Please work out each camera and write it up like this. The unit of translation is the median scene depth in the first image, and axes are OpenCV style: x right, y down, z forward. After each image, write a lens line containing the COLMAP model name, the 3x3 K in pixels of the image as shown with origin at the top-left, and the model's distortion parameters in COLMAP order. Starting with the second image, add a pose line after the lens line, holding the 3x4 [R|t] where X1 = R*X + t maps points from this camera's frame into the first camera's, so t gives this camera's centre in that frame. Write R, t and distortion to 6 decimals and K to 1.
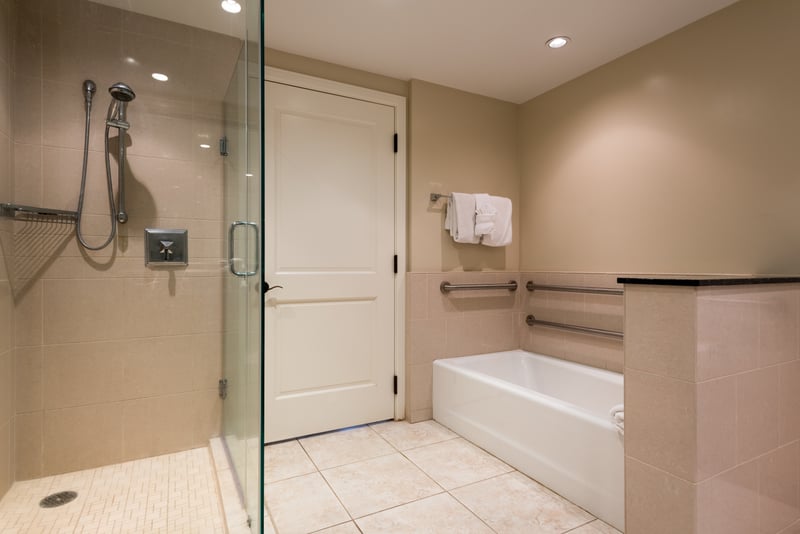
lens RADIAL K [[415.1, 0, 400.0], [0, 415.1, 267.0], [0, 0, 1]] dist [0.021587, -0.001210]
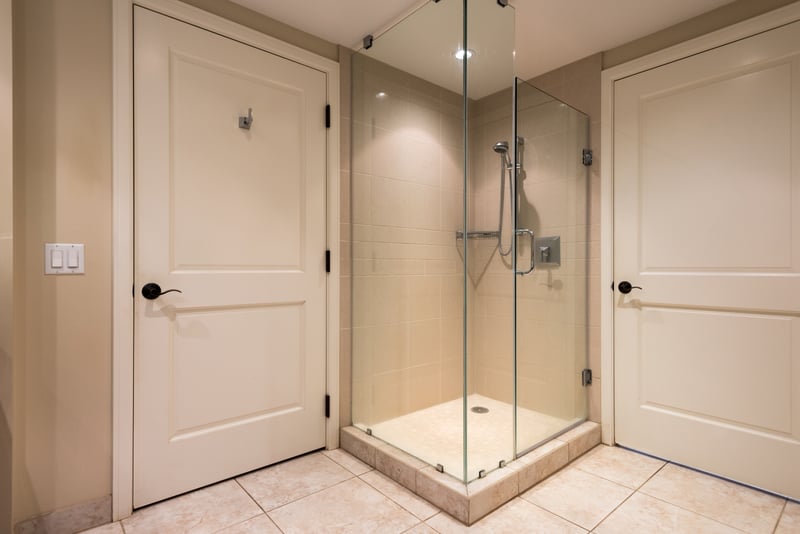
lens RADIAL K [[415.1, 0, 400.0], [0, 415.1, 267.0], [0, 0, 1]] dist [0.021587, -0.001210]
pose [[0.227815, -0.002767, -0.973700, 0.571635], [0.000893, 0.999996, -0.002633, 0.002811], [0.973704, -0.000270, 0.227817, 0.284715]]
